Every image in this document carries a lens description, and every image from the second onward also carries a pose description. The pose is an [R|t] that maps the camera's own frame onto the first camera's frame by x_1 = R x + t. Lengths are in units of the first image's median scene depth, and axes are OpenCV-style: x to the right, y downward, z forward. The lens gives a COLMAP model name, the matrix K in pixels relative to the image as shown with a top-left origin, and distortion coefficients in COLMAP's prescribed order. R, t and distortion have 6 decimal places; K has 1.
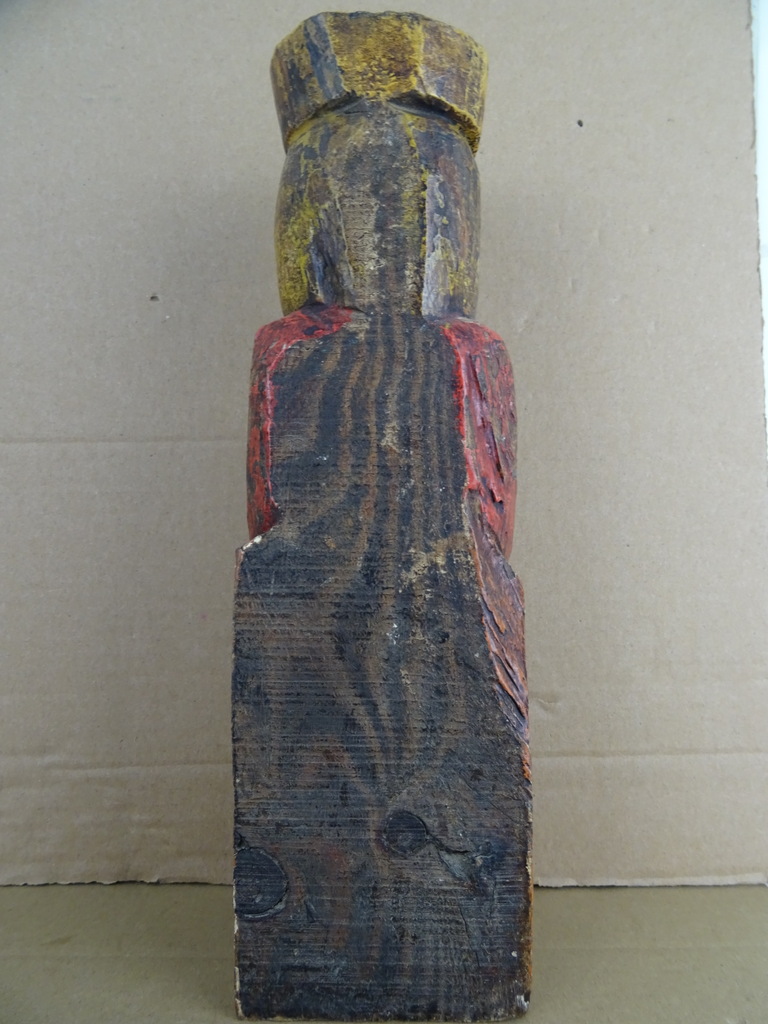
lens RADIAL K [[709.7, 0, 373.9], [0, 709.7, 513.3], [0, 0, 1]] dist [-0.008844, -0.001651]
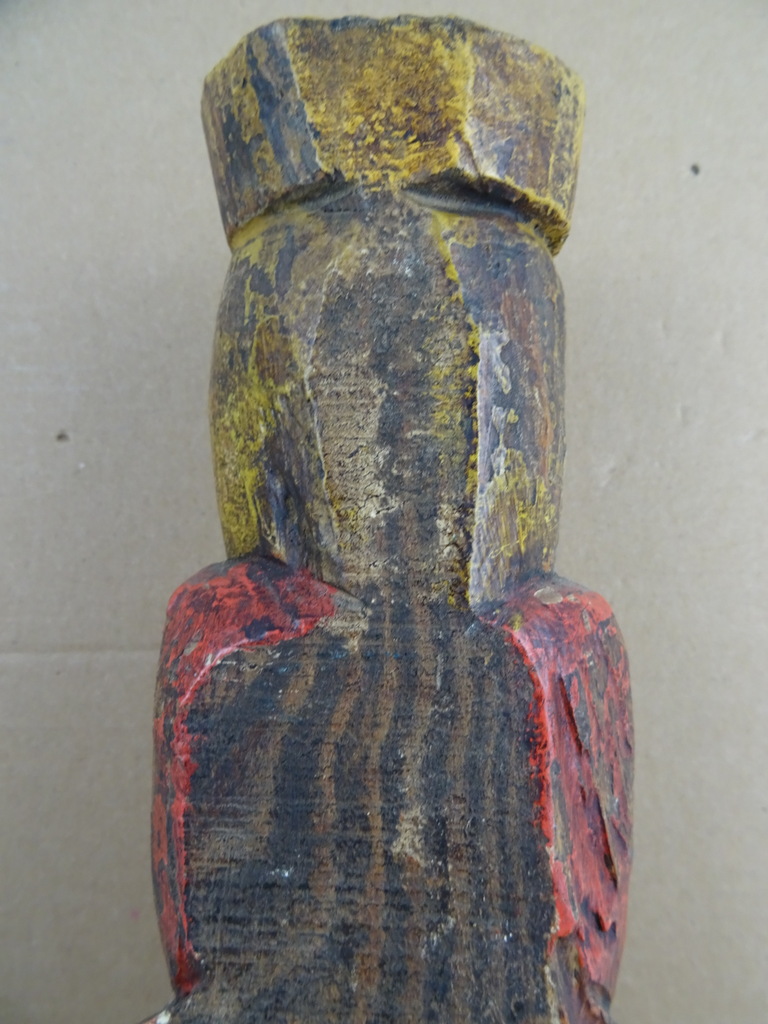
lens RADIAL K [[709.7, 0, 373.9], [0, 709.7, 513.3], [0, 0, 1]] dist [-0.008844, -0.001651]
pose [[0.999636, -0.001663, -0.026934, 0.011530], [0.002201, 0.999799, 0.019925, -0.354700], [0.026895, -0.019977, 0.999439, 0.473182]]
